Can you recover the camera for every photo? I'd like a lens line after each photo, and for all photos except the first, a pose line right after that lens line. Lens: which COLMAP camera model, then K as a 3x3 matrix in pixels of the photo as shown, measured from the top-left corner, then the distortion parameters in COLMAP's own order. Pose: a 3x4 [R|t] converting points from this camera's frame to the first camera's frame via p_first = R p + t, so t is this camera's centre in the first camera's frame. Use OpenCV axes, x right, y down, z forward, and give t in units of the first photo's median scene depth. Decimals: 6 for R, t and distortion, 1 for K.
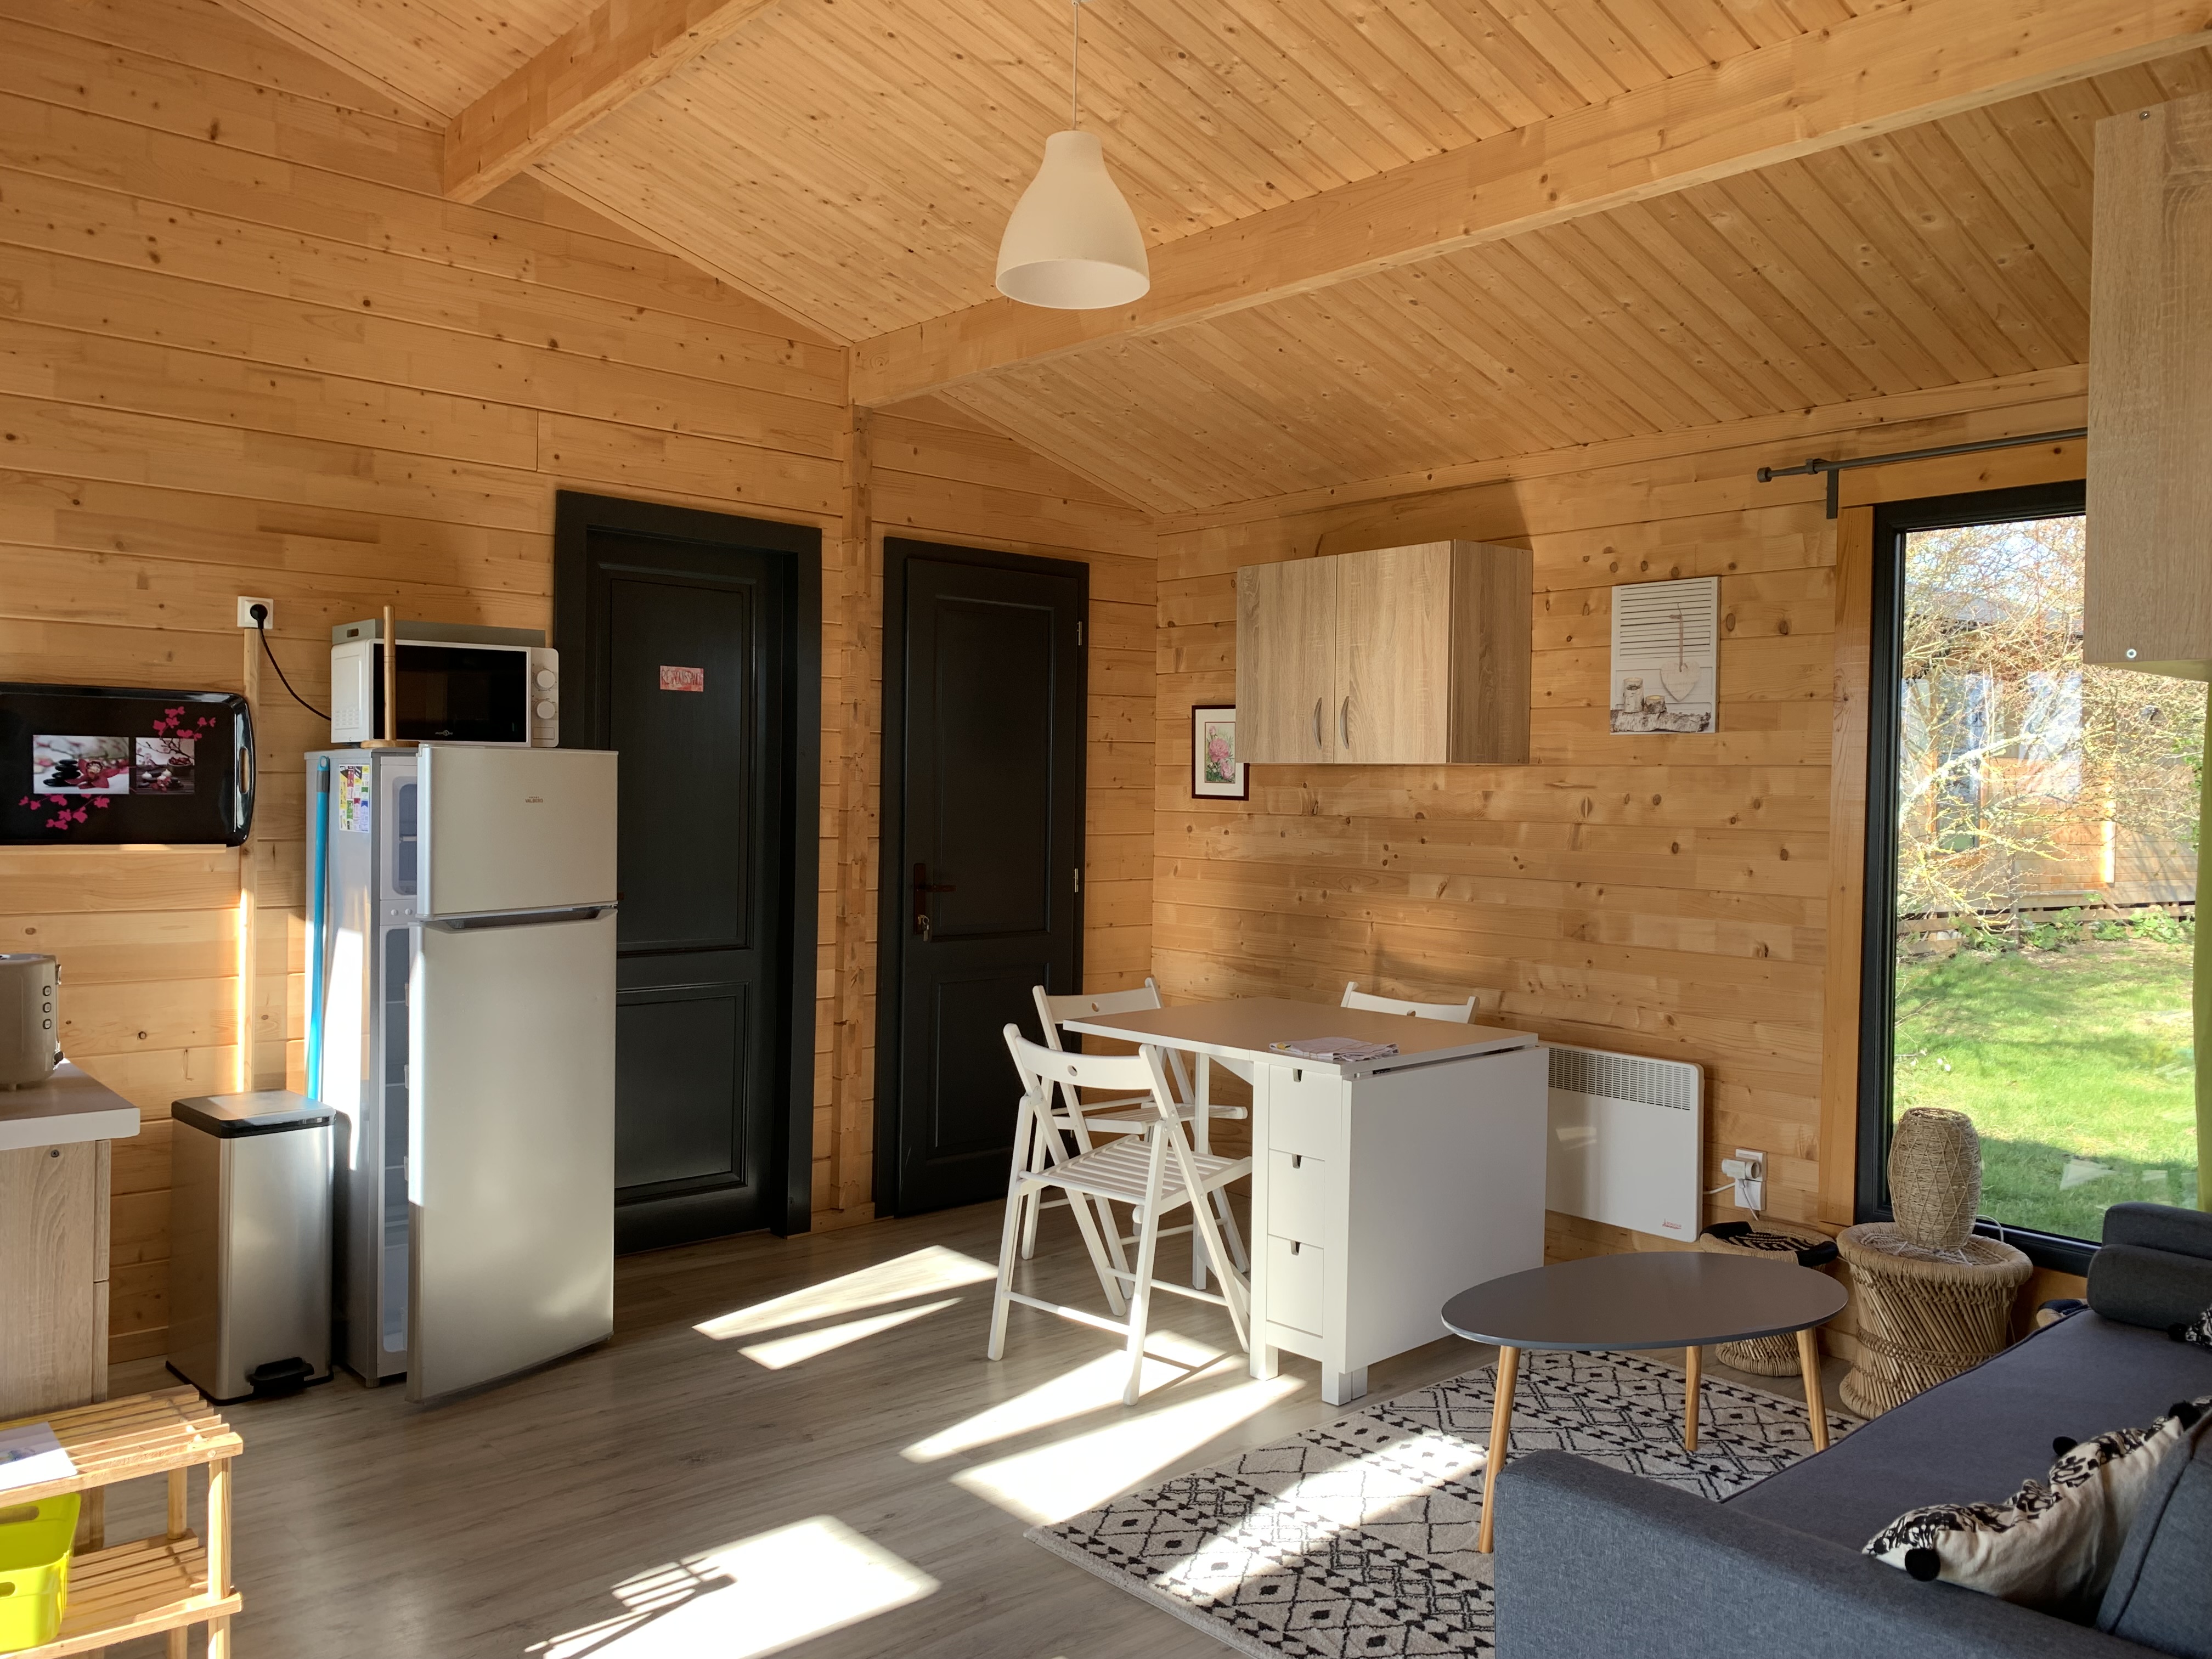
lens RADIAL K [[1655.4, 0, 1125.1], [0, 1655.4, 807.9], [0, 0, 1]] dist [0.005844, 0.003596]
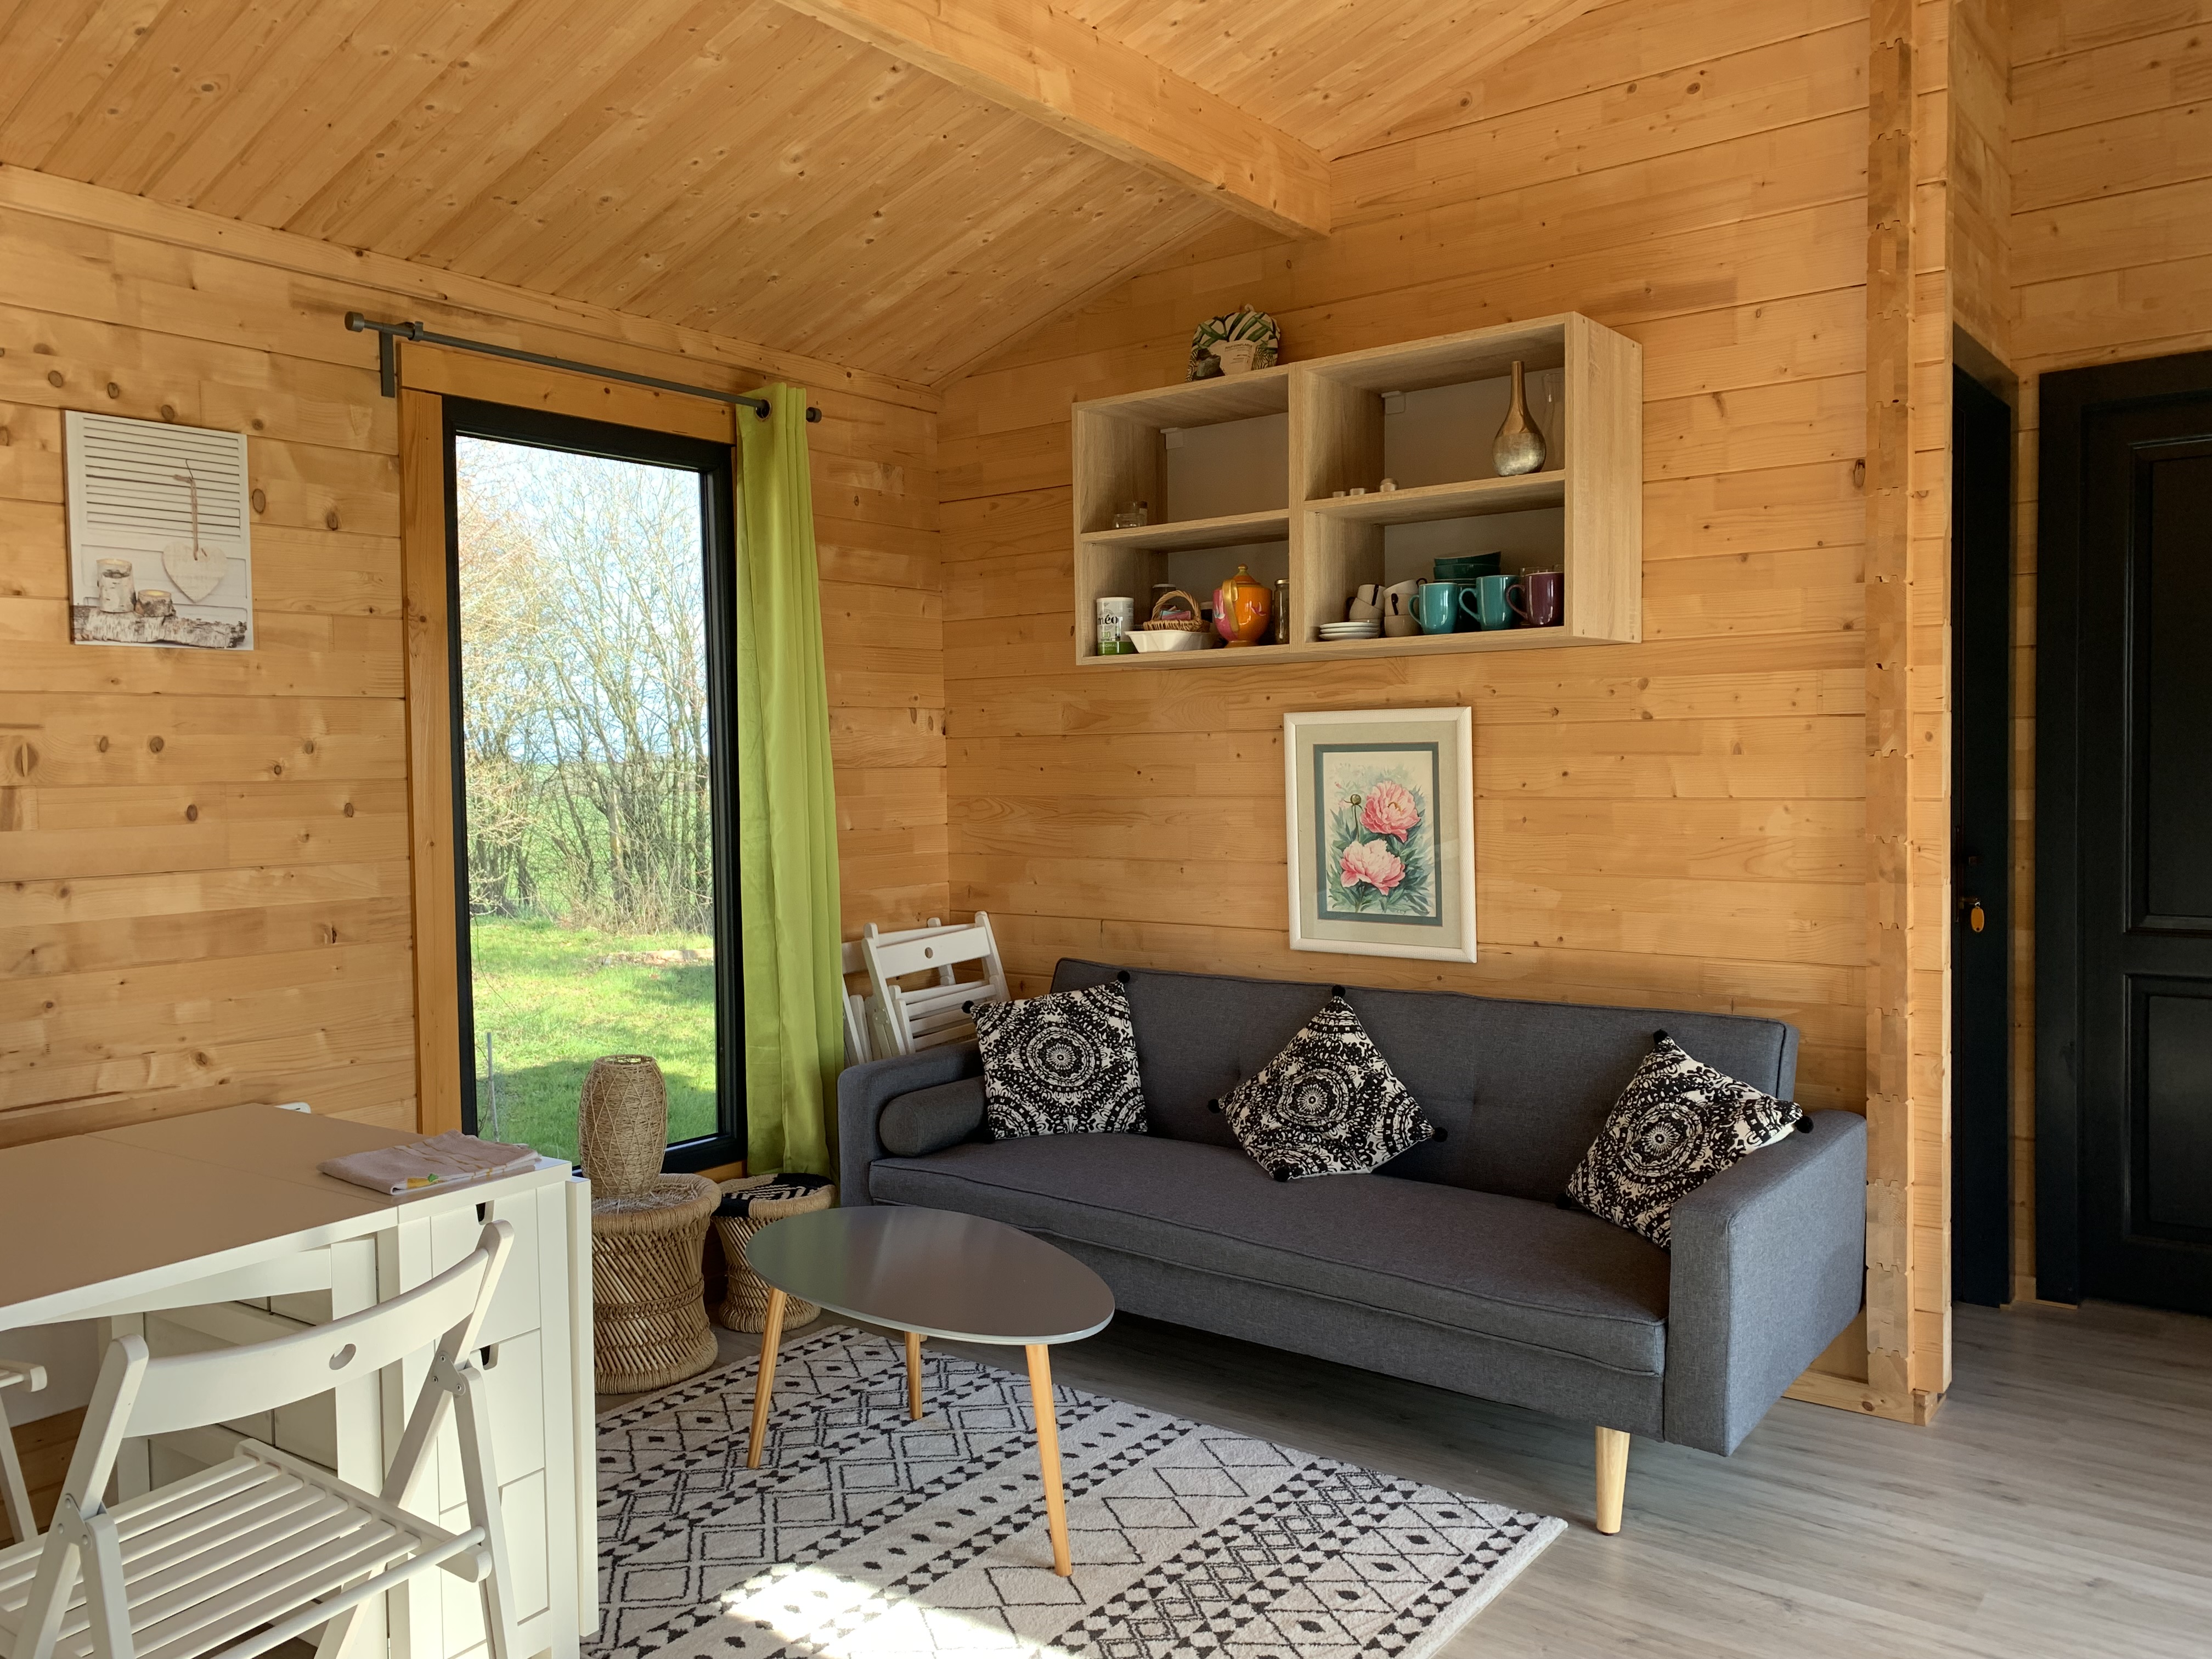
lens RADIAL K [[1671.1, 0, 1106.0], [0, 1671.1, 829.5], [0, 0, 1]] dist [0.004065, -0.005558]
pose [[-0.175524, -0.057369, 0.982802, -0.461370], [0.024473, 0.997738, 0.062612, -0.003787], [-0.984171, 0.035042, -0.173723, 0.801103]]
